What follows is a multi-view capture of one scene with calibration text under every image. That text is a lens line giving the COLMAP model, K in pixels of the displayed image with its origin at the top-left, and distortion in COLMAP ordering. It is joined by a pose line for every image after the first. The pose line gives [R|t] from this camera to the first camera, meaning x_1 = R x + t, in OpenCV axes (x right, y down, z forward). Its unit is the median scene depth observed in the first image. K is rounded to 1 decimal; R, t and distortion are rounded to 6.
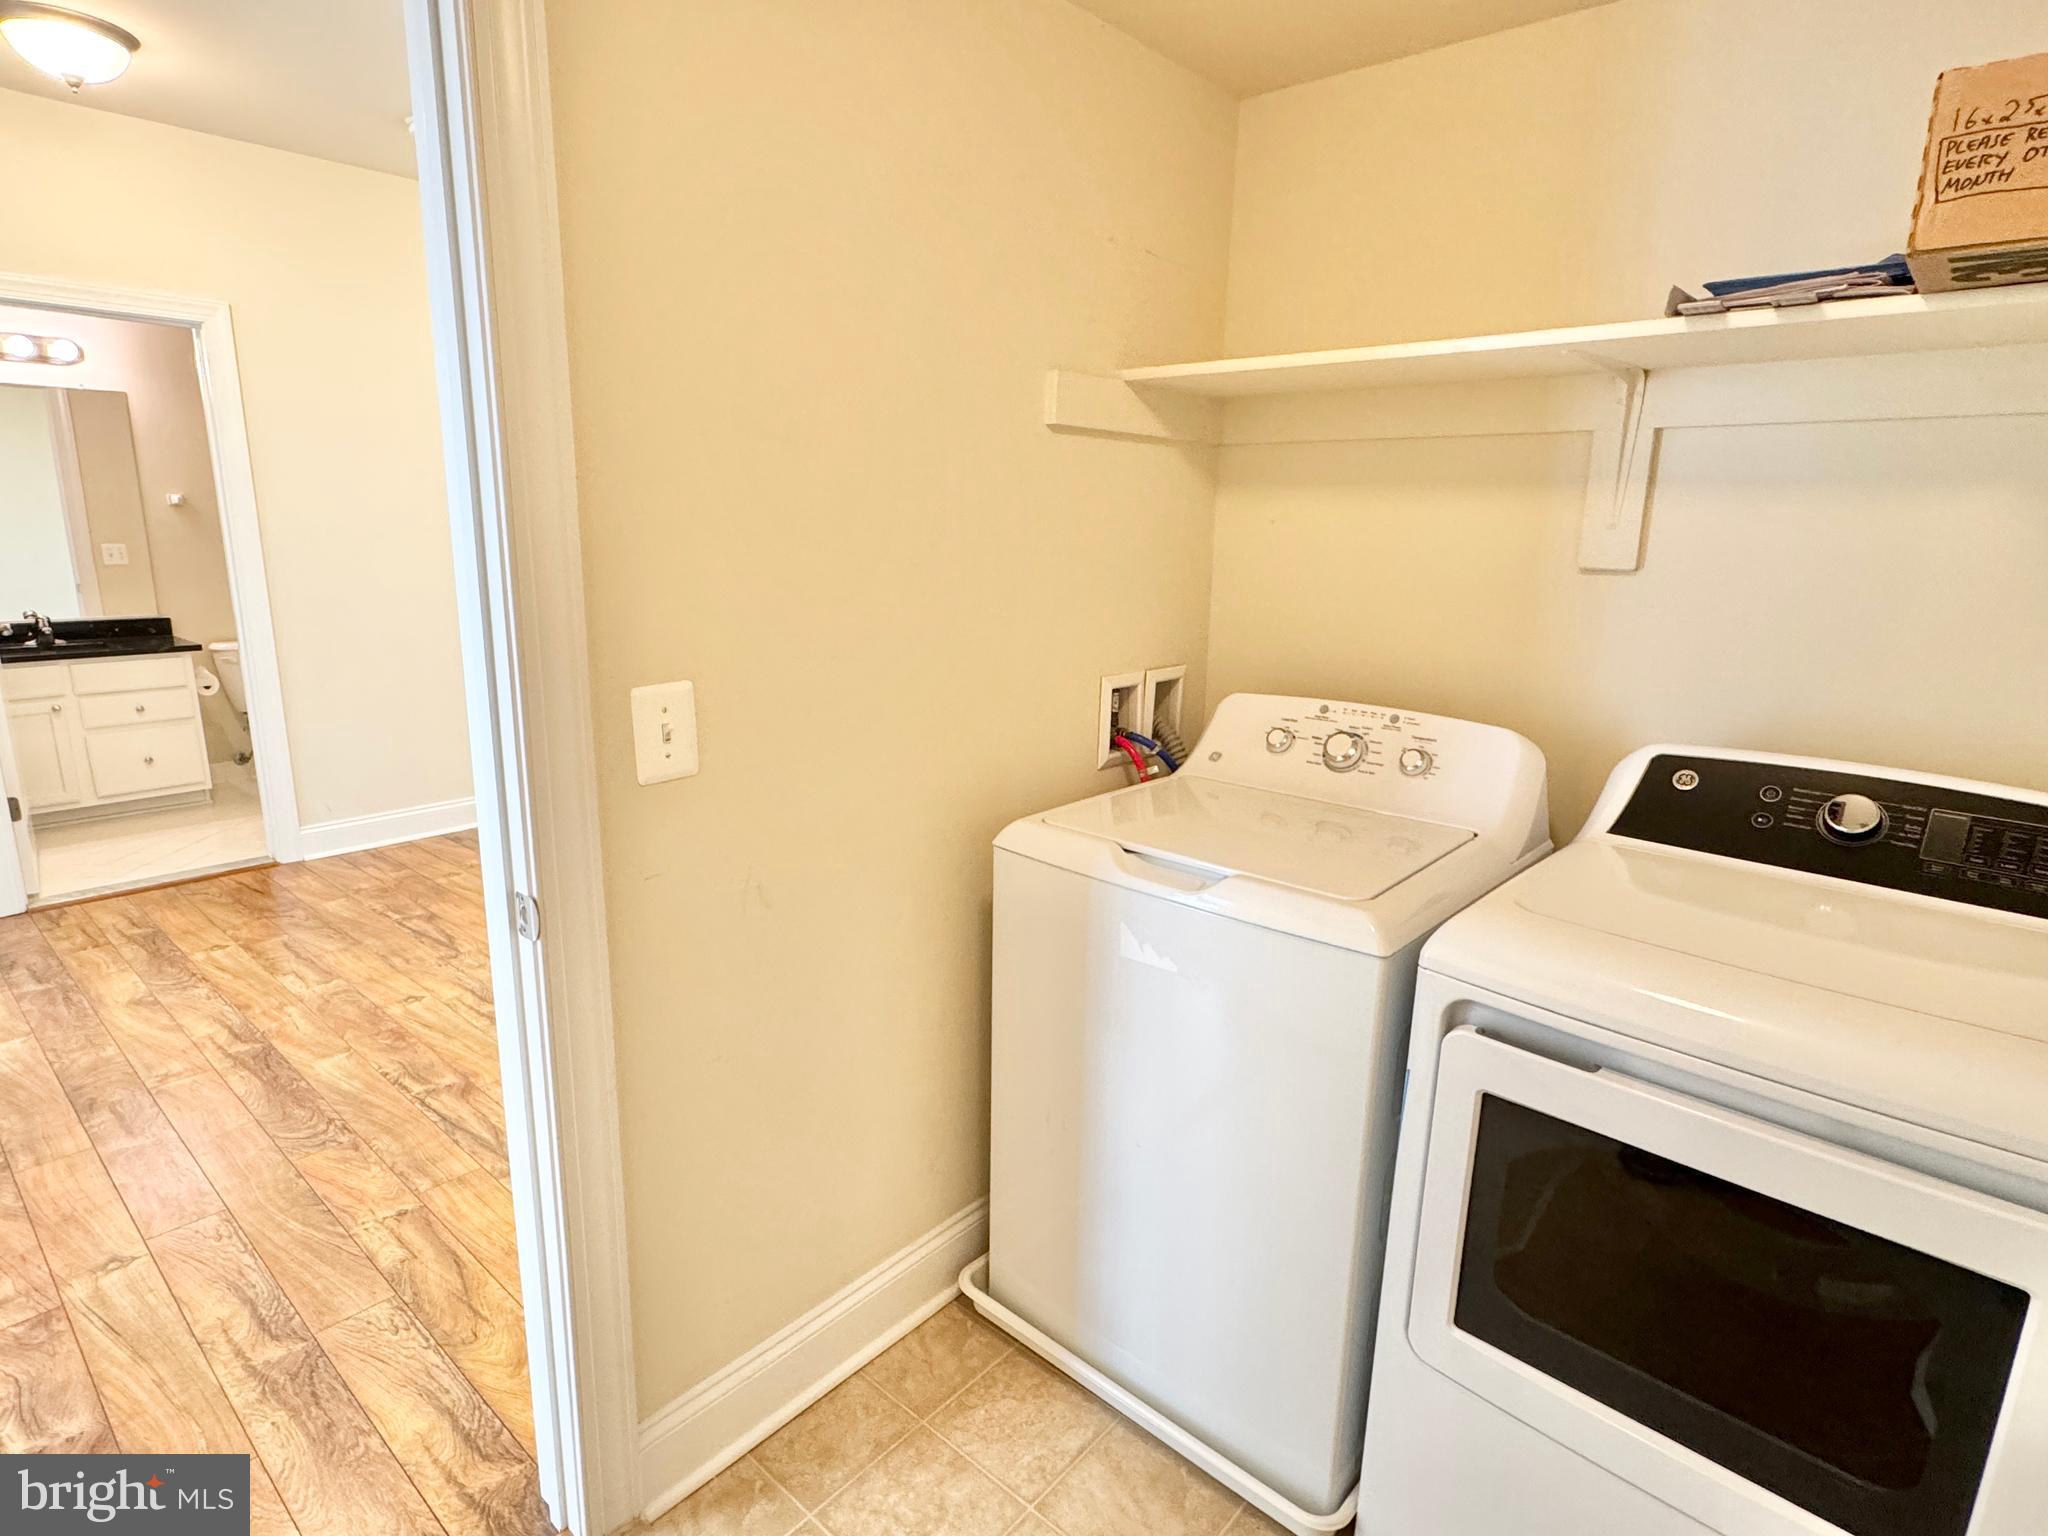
lens RADIAL K [[1076.5, 0, 1024.0], [0, 1076.5, 768.0], [0, 0, 1]] dist [-0.002486, -0.000733]
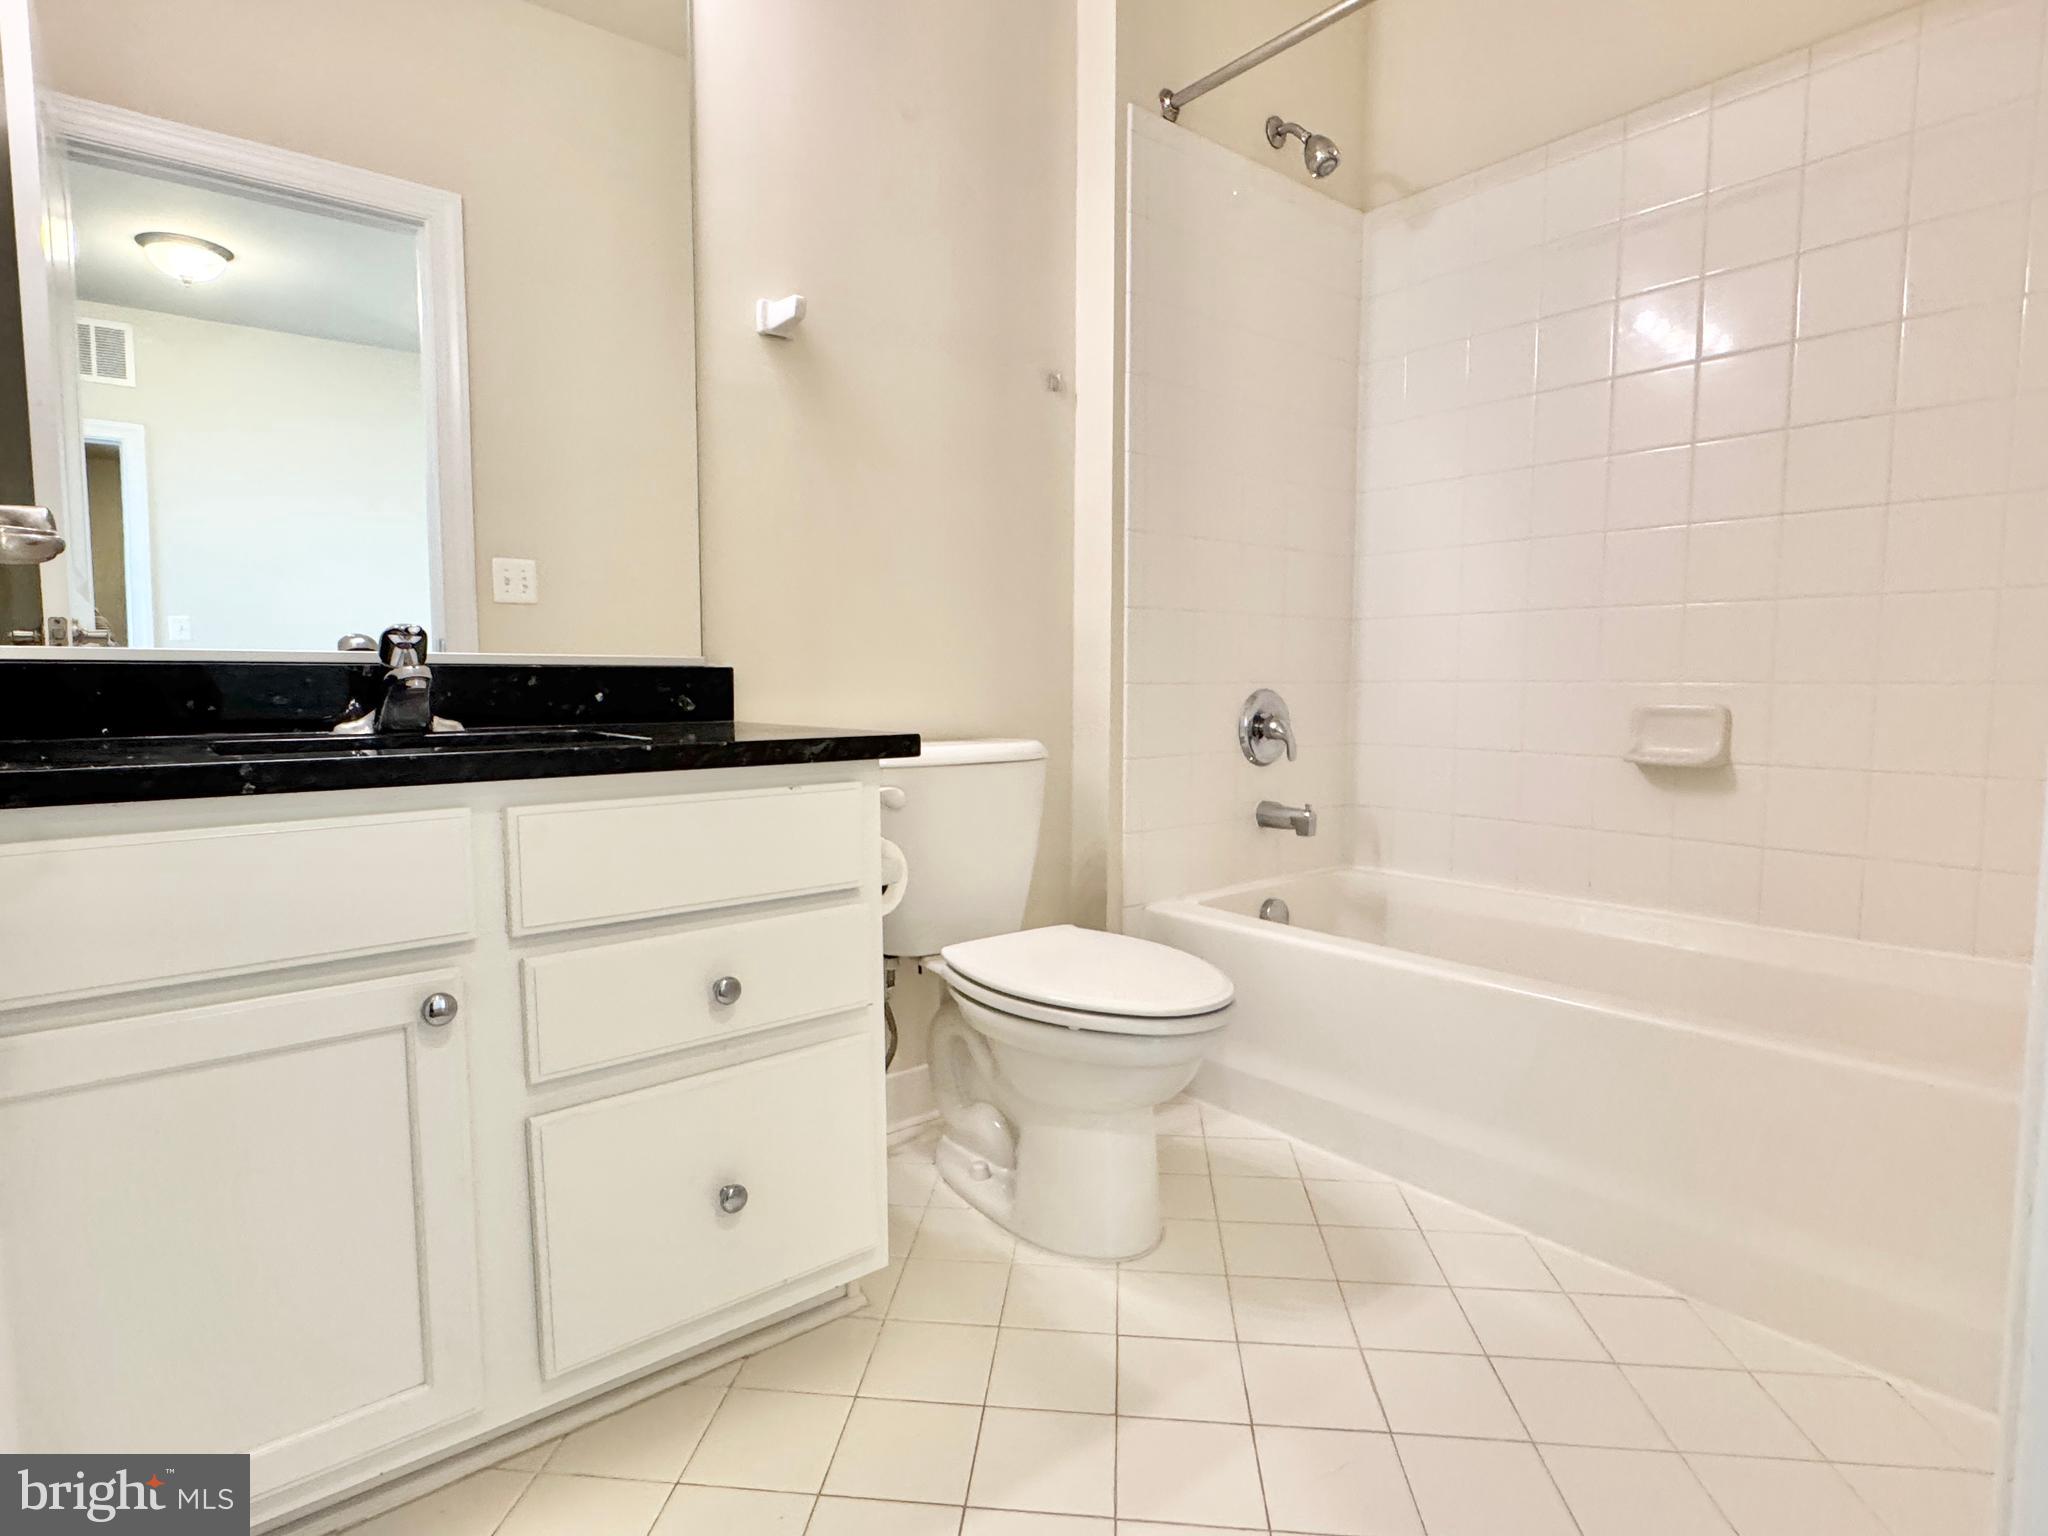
lens RADIAL K [[1076.5, 0, 1024.0], [0, 1076.5, 768.0], [0, 0, 1]] dist [-0.002486, -0.000733]
pose [[0.985643, -0.001782, -0.168831, -0.697291], [-0.021798, 0.990233, -0.137706, -0.070377], [0.167427, 0.139409, 0.975978, 0.747932]]
